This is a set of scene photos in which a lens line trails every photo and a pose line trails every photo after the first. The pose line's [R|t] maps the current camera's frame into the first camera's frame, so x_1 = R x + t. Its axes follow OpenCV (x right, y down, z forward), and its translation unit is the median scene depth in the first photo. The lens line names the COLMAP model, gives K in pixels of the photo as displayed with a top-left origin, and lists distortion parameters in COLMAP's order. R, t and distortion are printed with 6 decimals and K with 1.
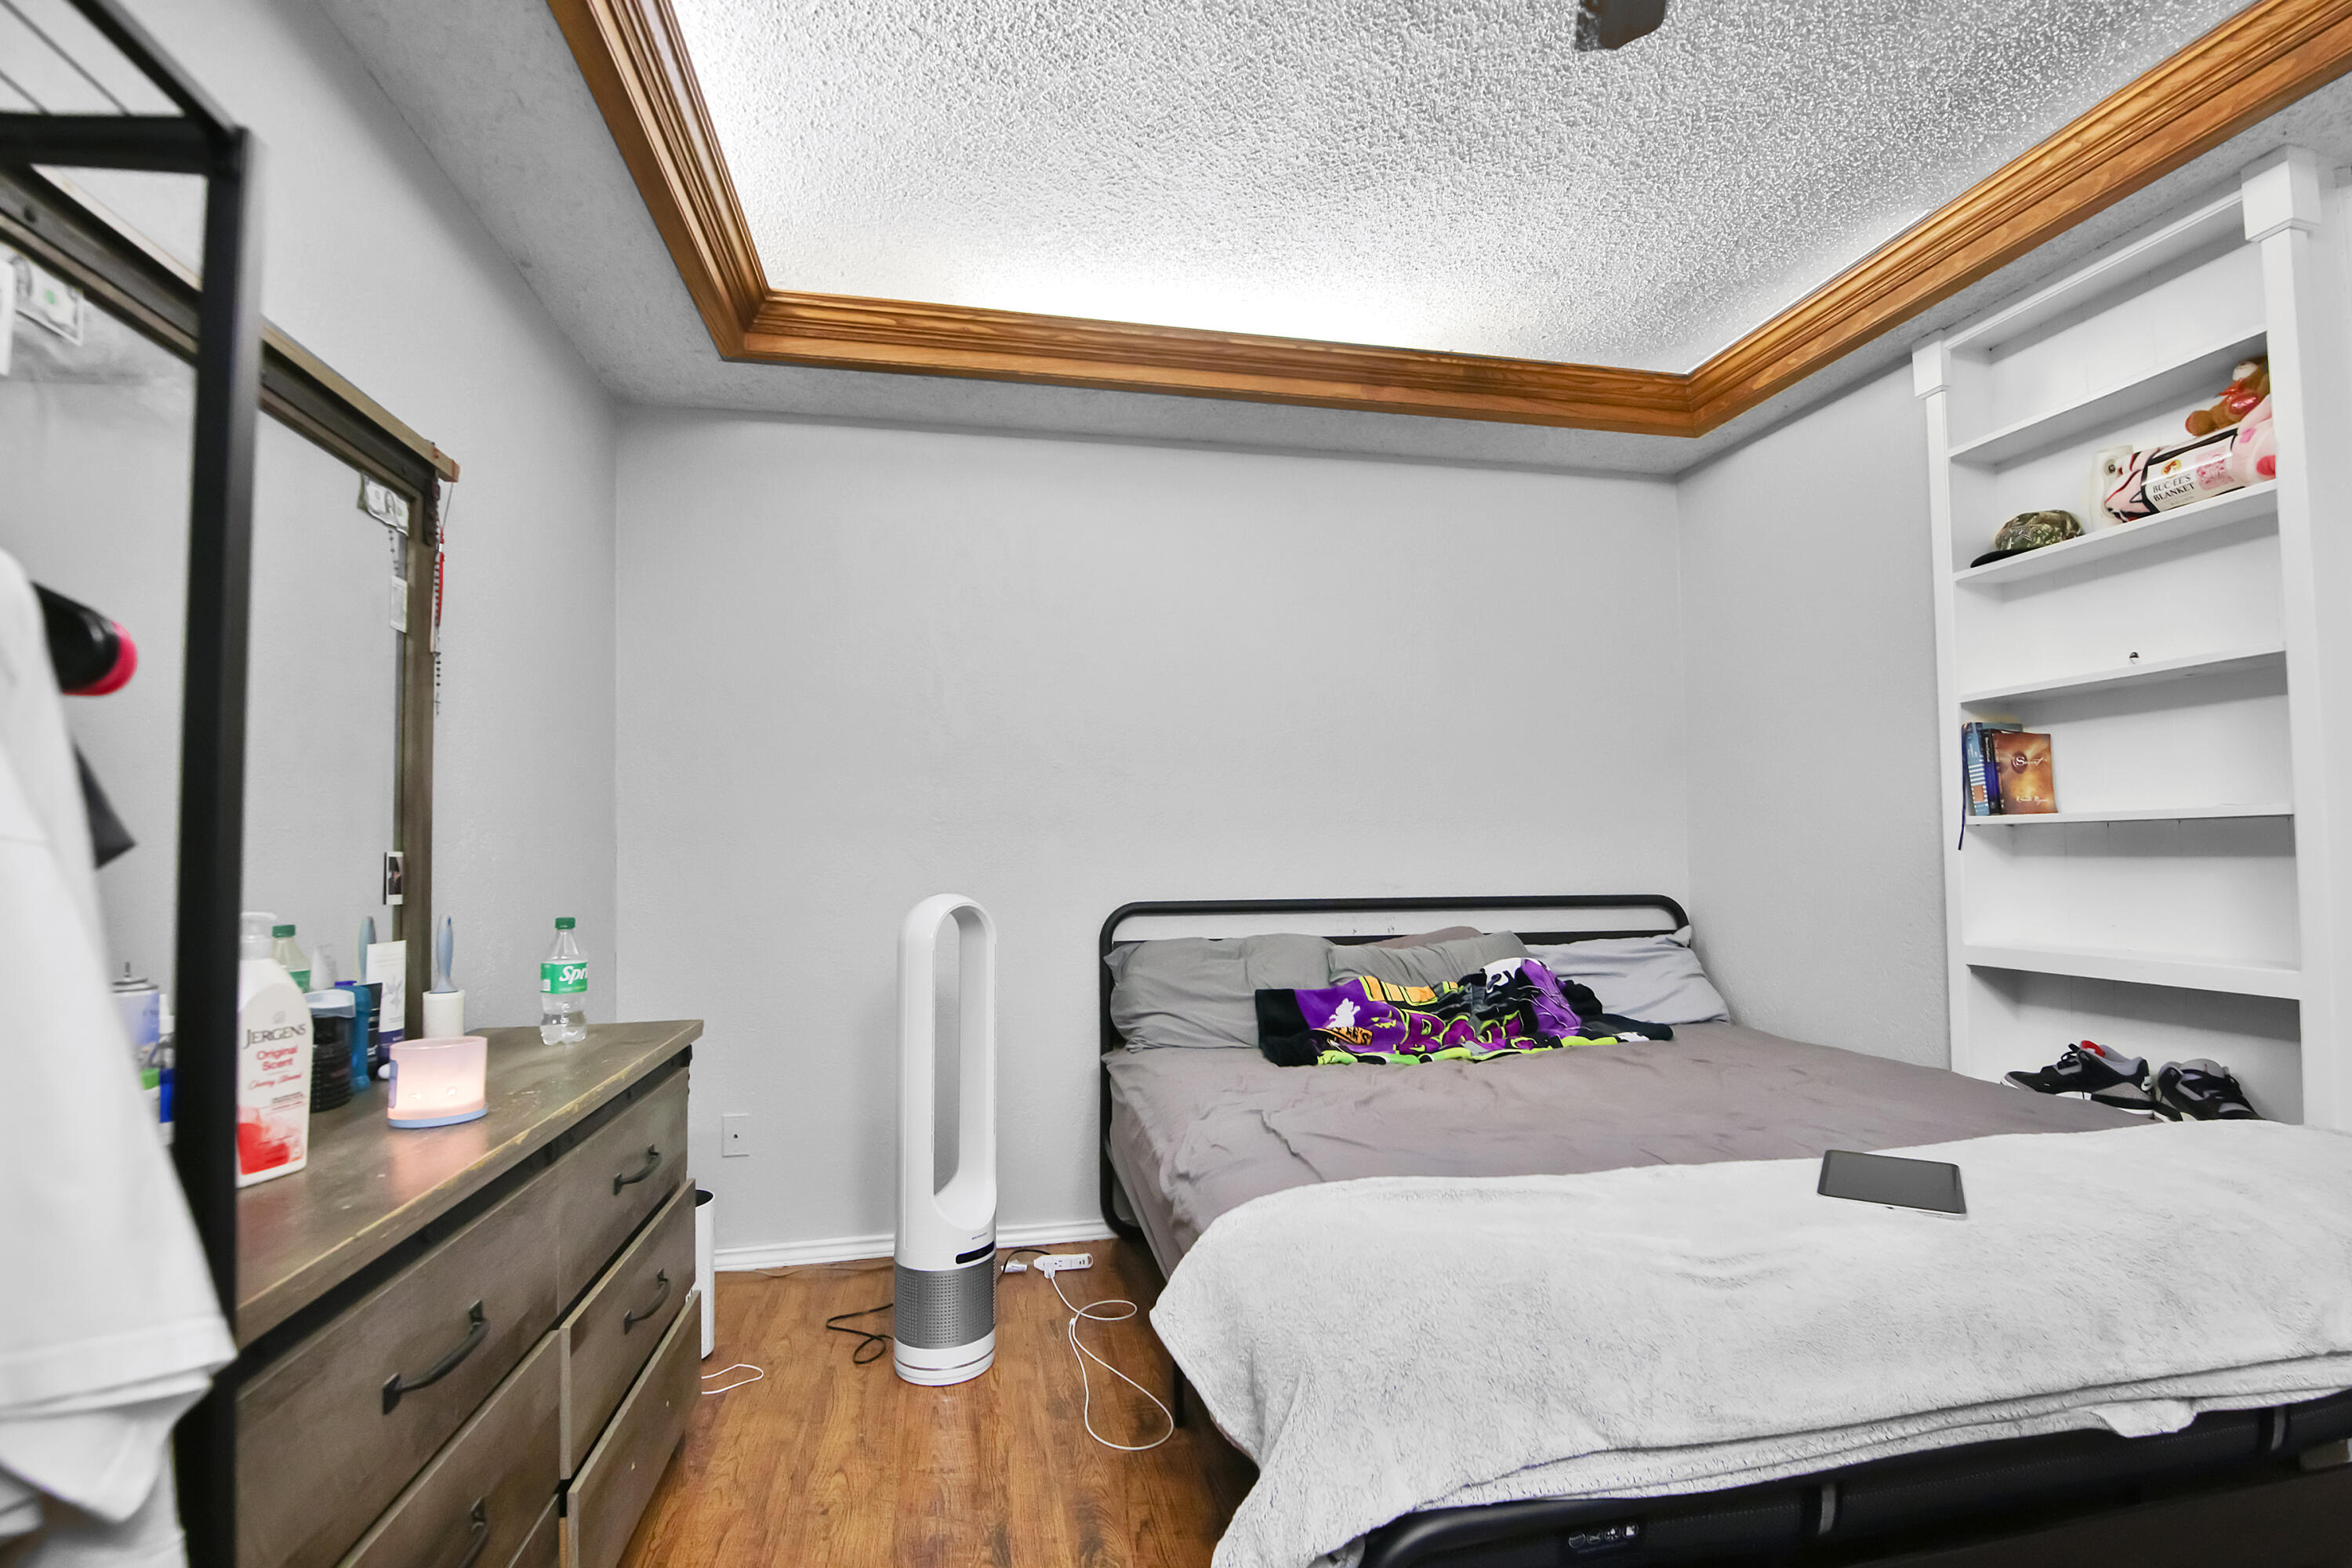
lens RADIAL K [[1092.6, 0, 1184.4], [0, 1092.6, 796.5], [0, 0, 1]] dist [-0.009691, -0.005348]
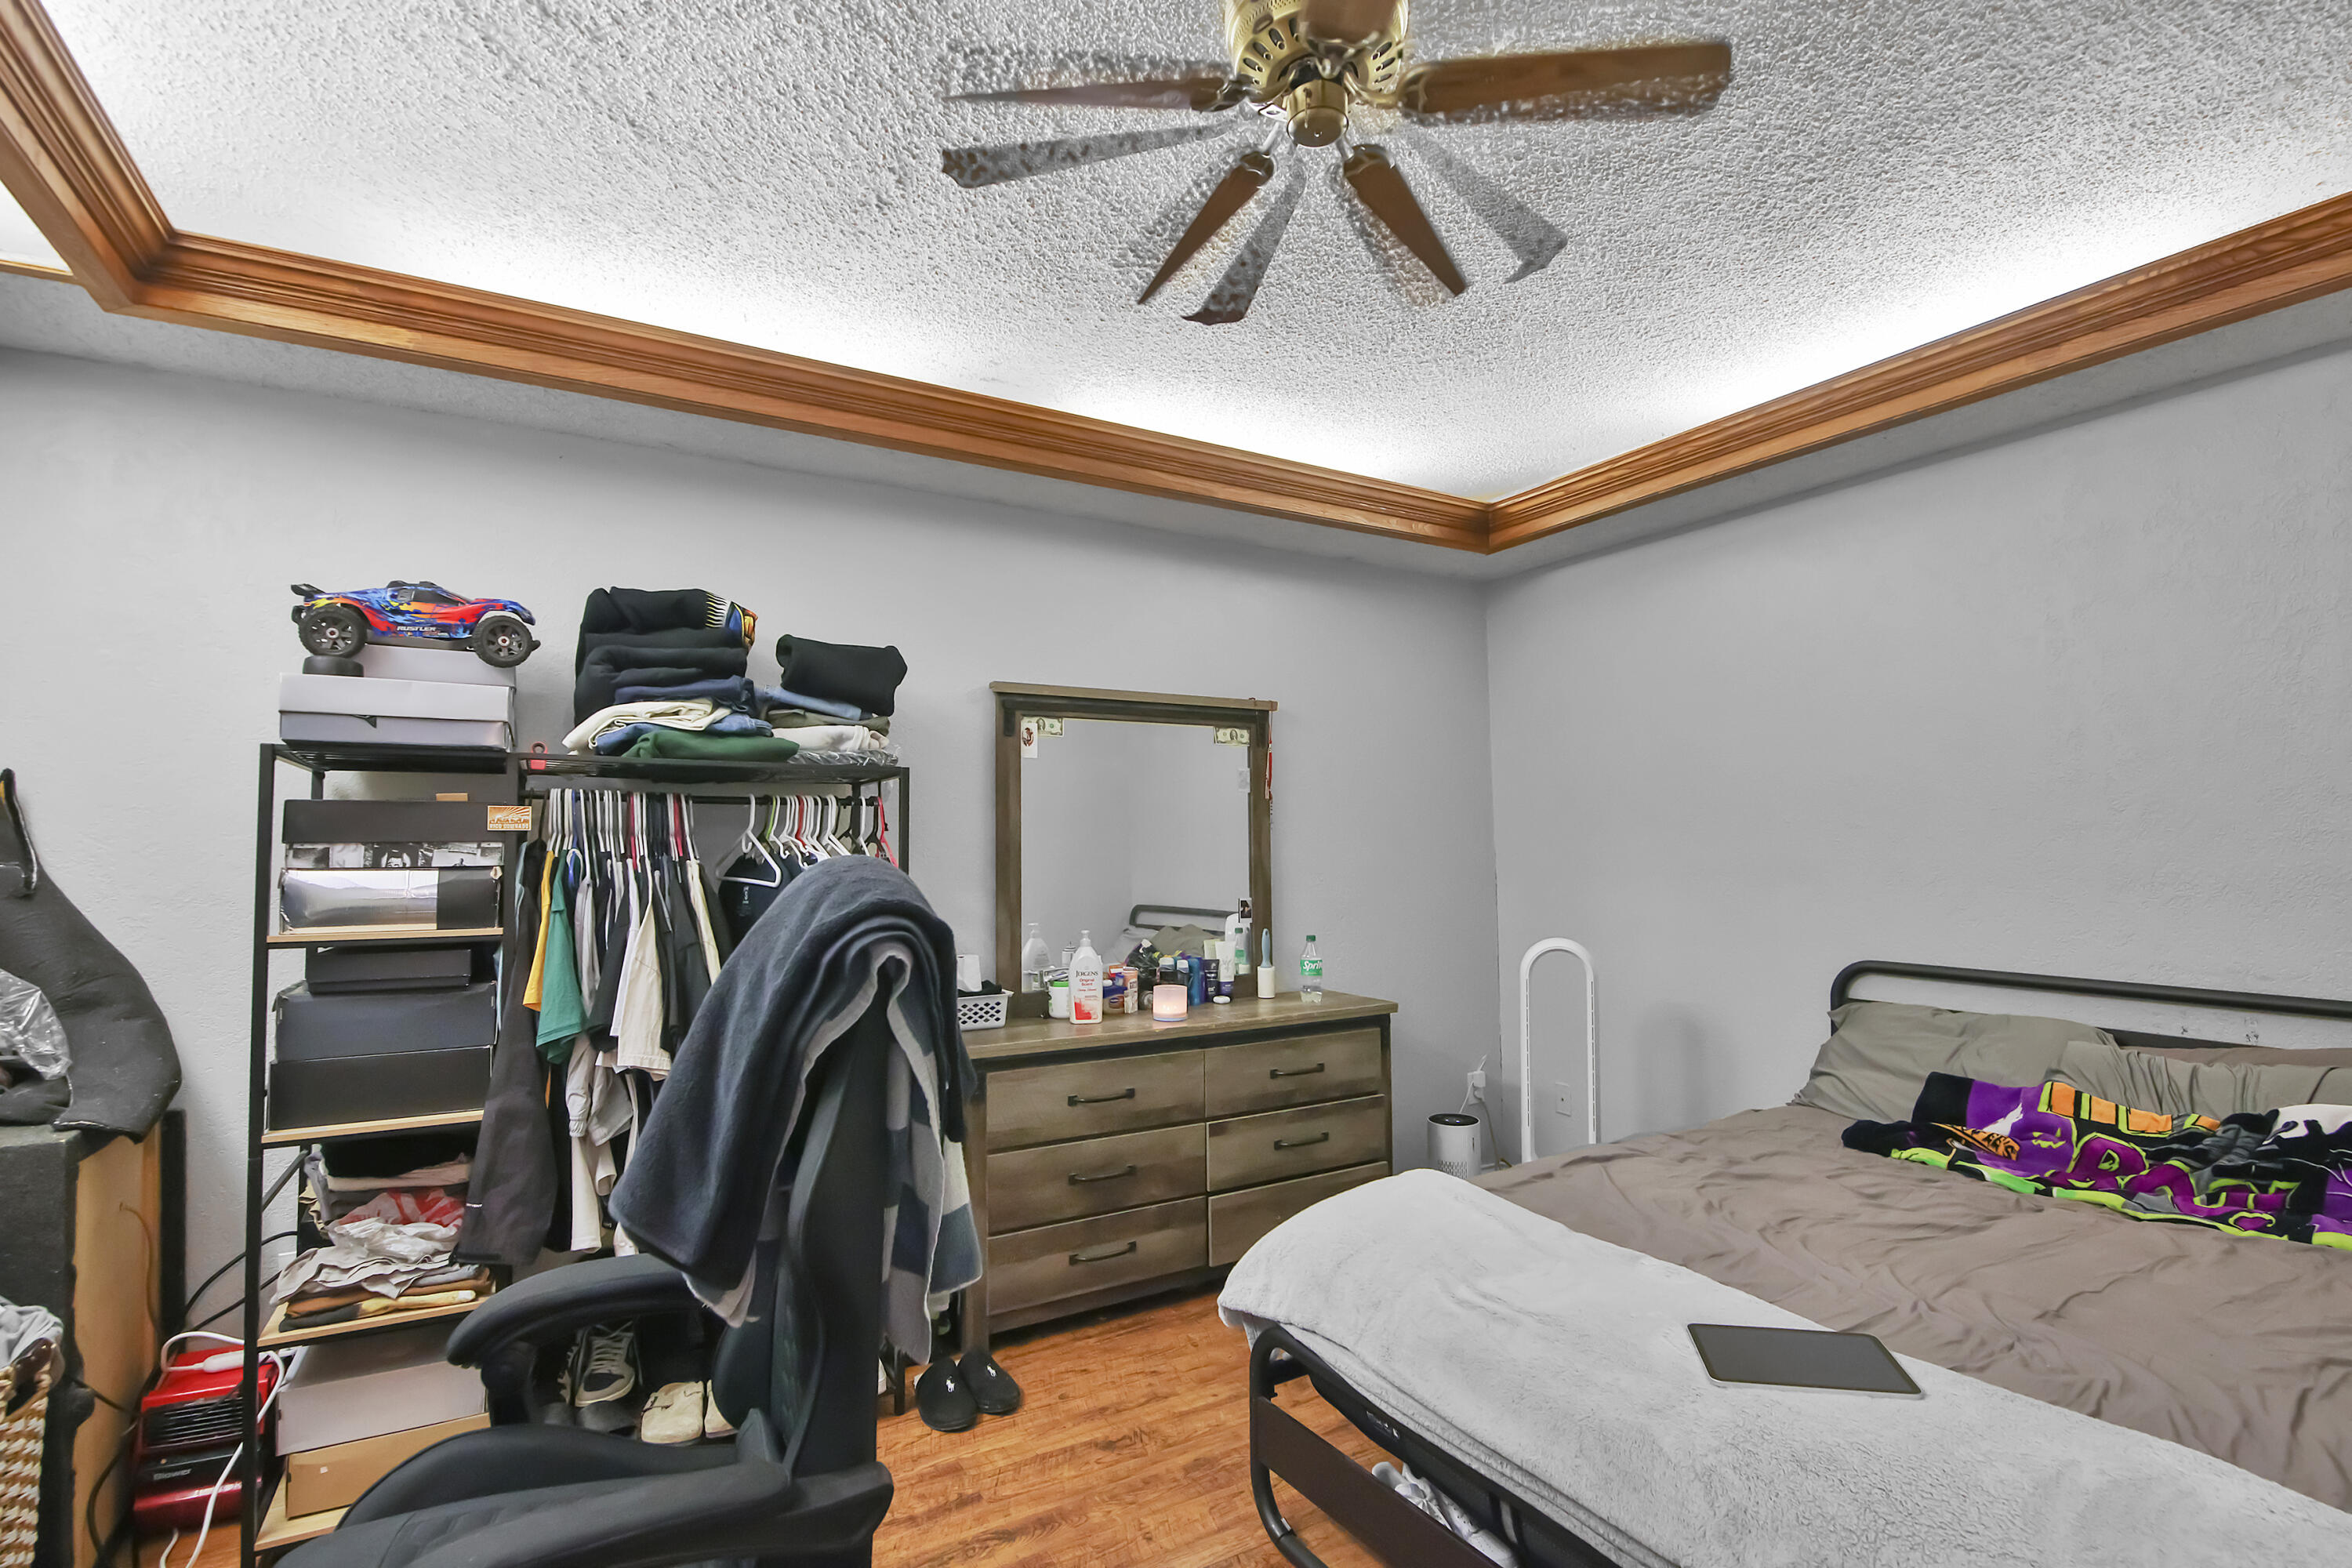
lens RADIAL K [[1092.6, 0, 1173.8], [0, 1092.6, 788.3], [0, 0, 1]] dist [-0.009691, -0.005348]
pose [[0.301537, -0.039448, -0.952638, 0.768222], [0.051869, 0.998343, -0.024923, -0.070653], [0.952043, -0.041897, 0.303083, 0.139812]]
